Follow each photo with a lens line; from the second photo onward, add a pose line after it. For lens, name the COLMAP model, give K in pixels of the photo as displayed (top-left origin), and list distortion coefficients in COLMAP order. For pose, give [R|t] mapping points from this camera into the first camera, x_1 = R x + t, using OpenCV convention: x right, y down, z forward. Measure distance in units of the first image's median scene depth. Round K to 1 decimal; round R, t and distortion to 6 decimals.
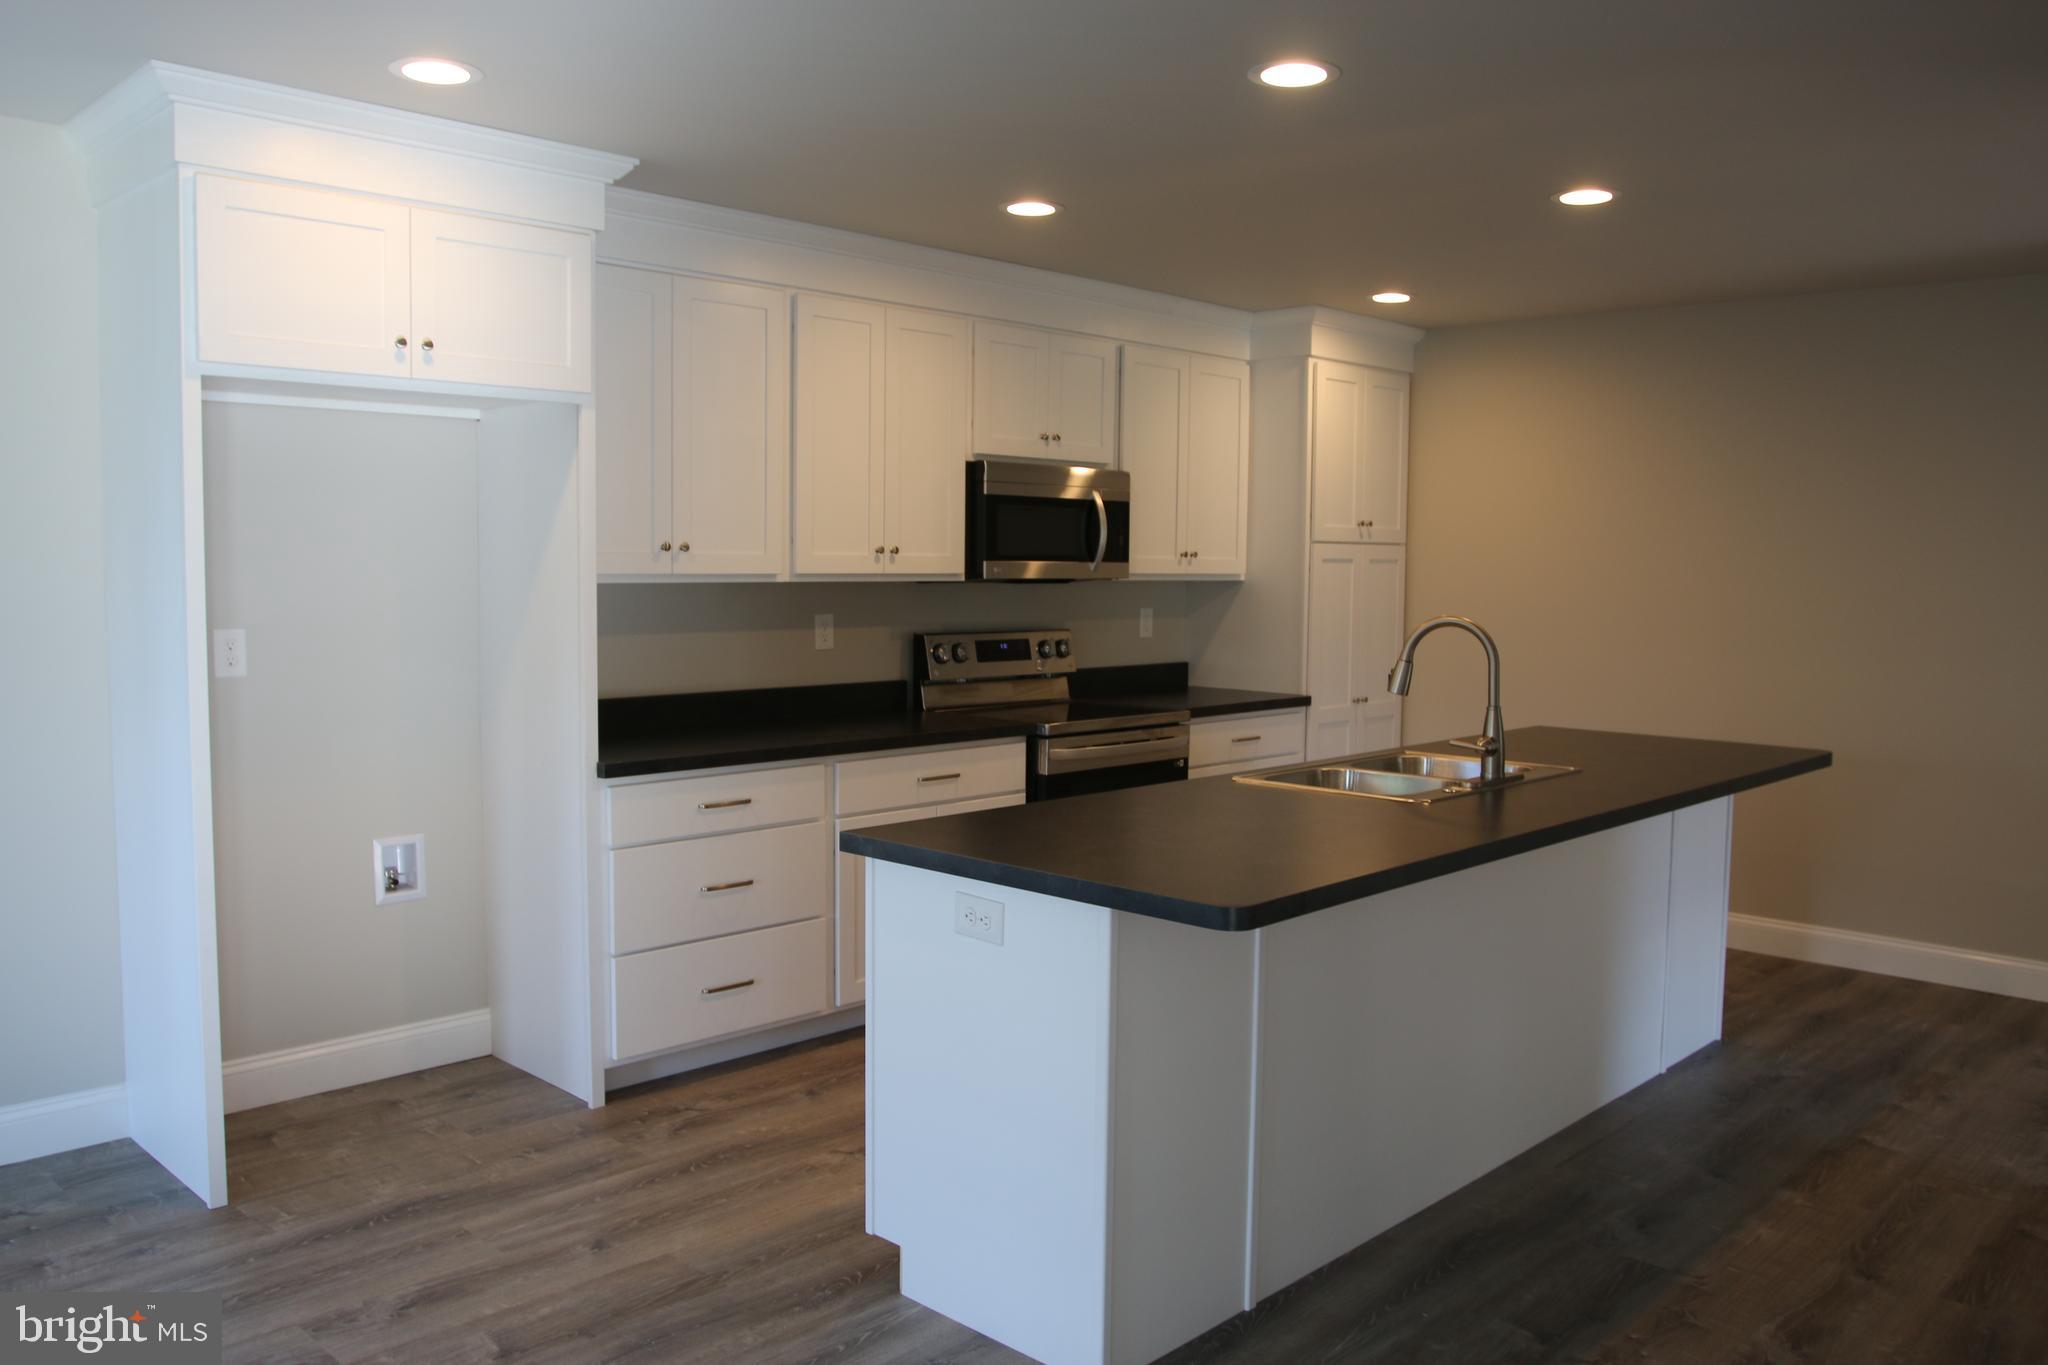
lens RADIAL K [[1586.4, 0, 1025.2], [0, 1586.4, 678.1], [0, 0, 1]] dist [-0.083191, 0.047597]
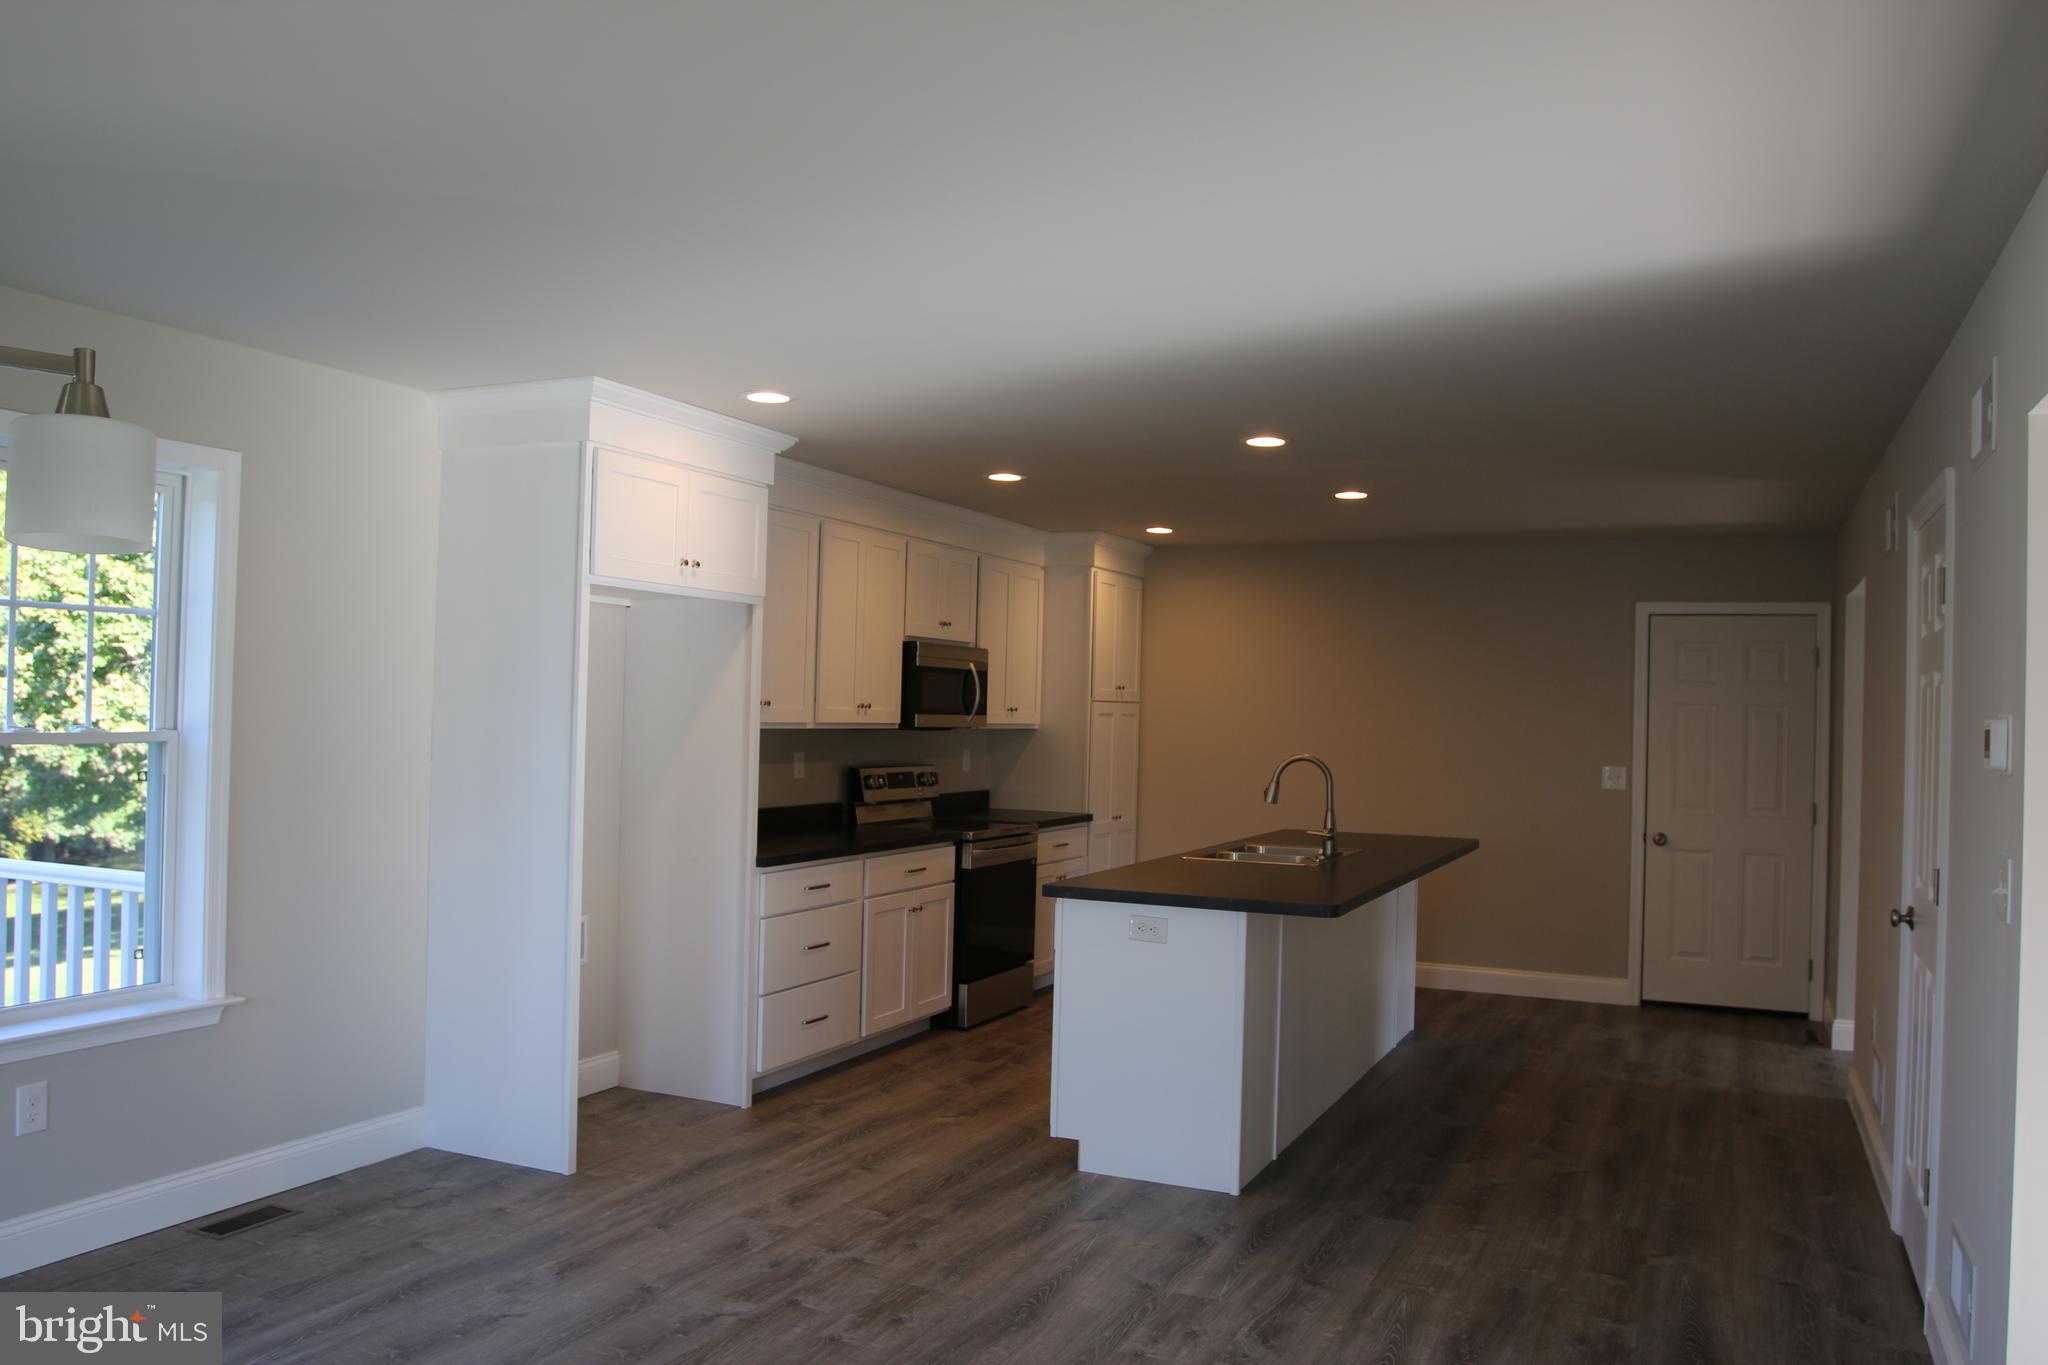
lens RADIAL K [[1586.4, 0, 1025.8], [0, 1586.4, 682.4], [0, 0, 1]] dist [-0.083191, 0.047597]
pose [[0.941117, 0.019389, 0.337526, -0.500122], [0.009660, 0.996404, -0.084172, 0.018958], [-0.337944, 0.082476, 0.937545, -0.398727]]
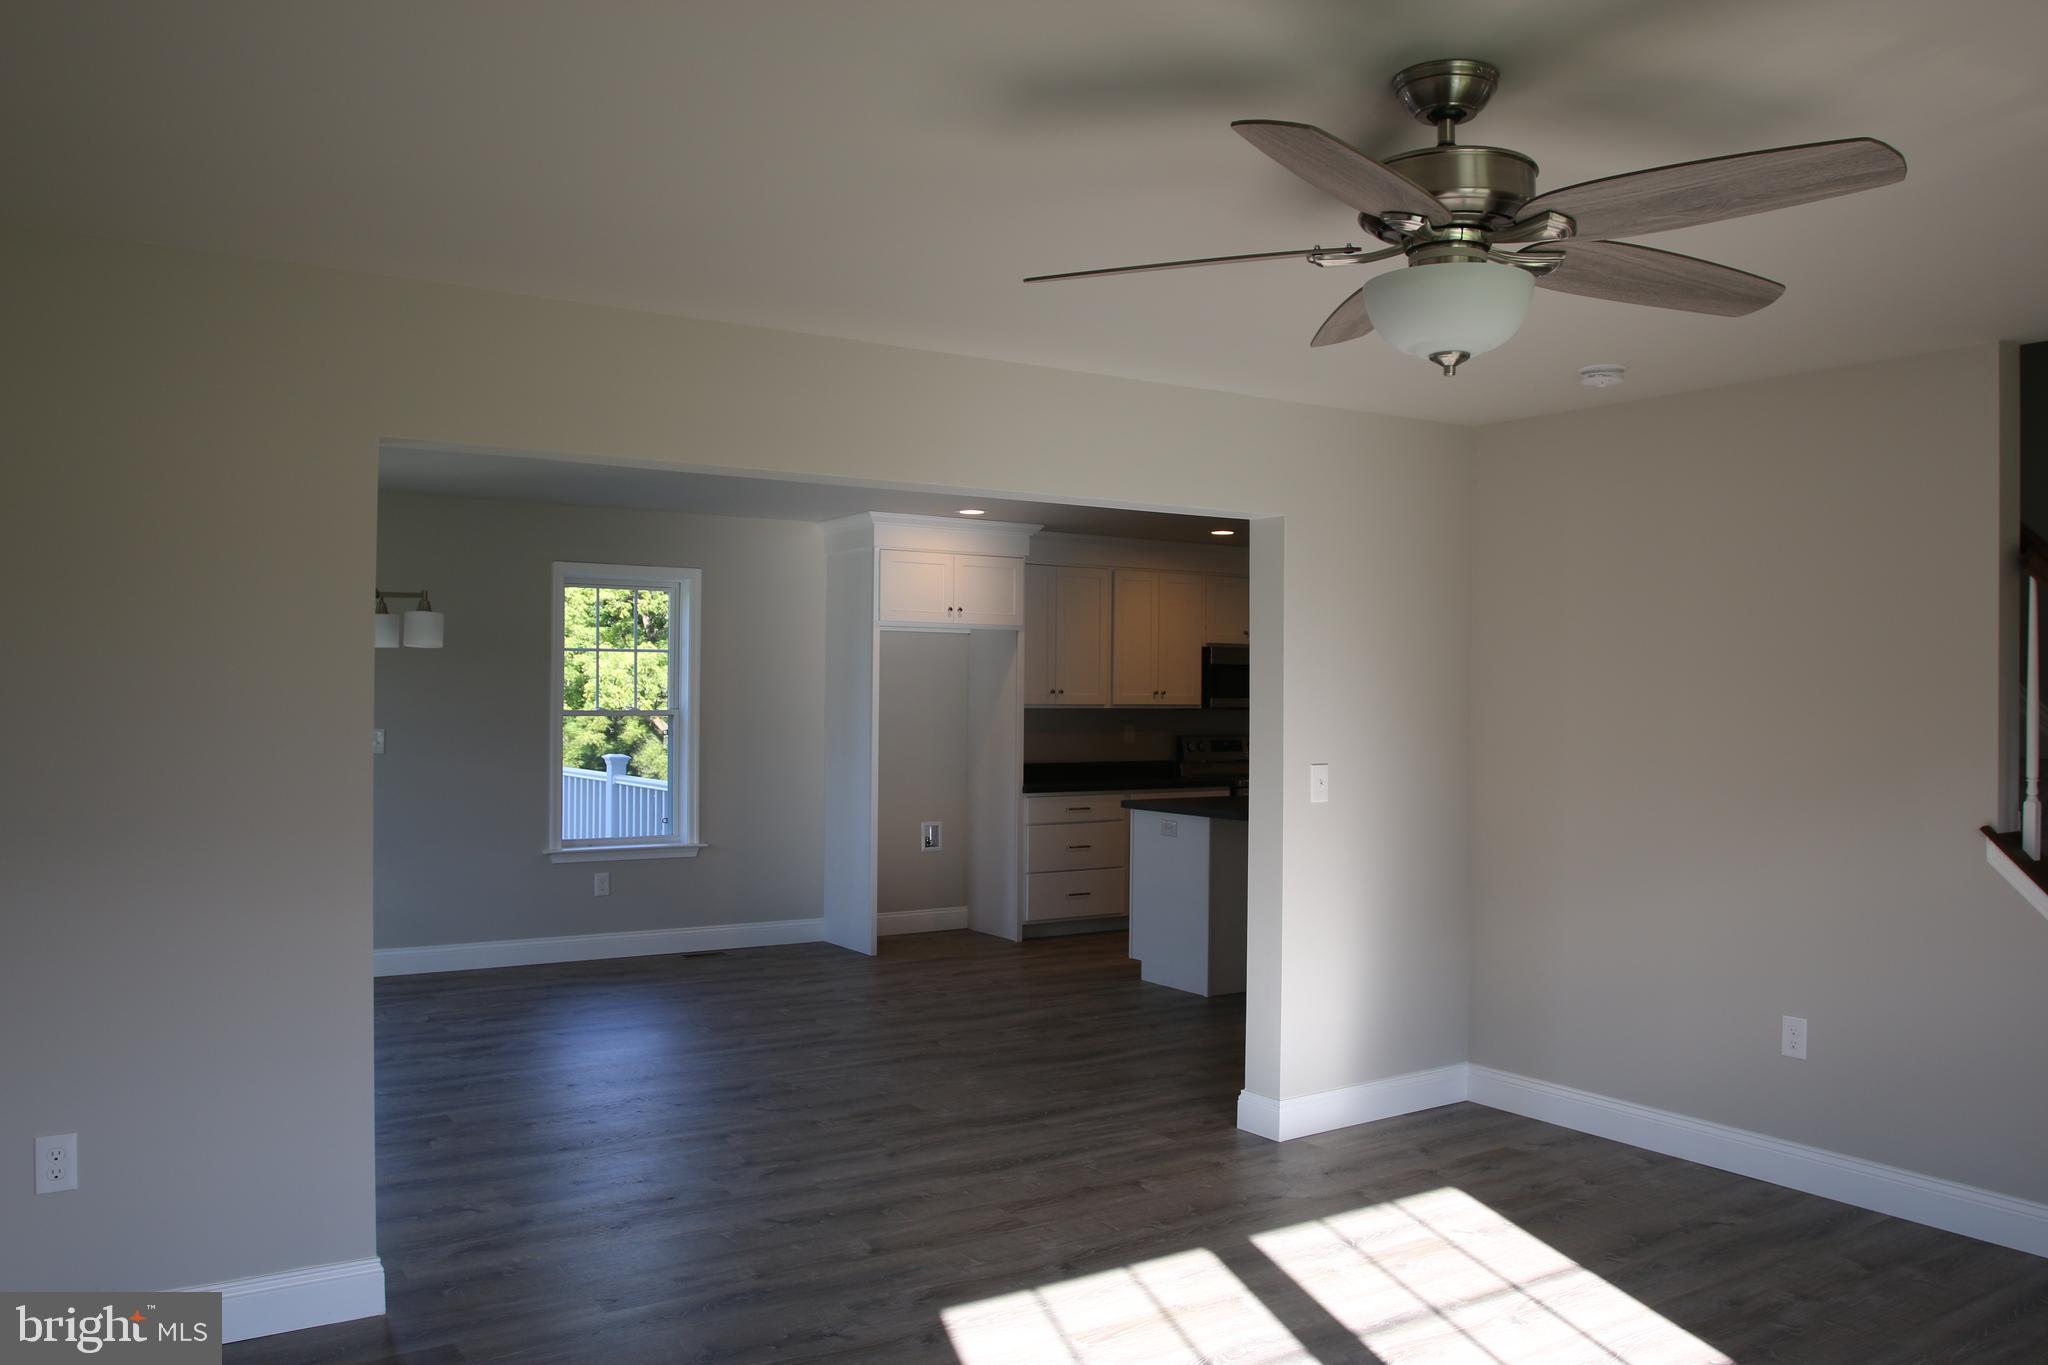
lens RADIAL K [[1586.4, 0, 1026.3], [0, 1586.4, 680.2], [0, 0, 1]] dist [-0.083191, 0.047597]
pose [[0.975775, -0.002635, -0.218761, 0.224084], [-0.015707, 0.996503, -0.082065, 0.084477], [0.218212, 0.083513, 0.972321, -1.180947]]
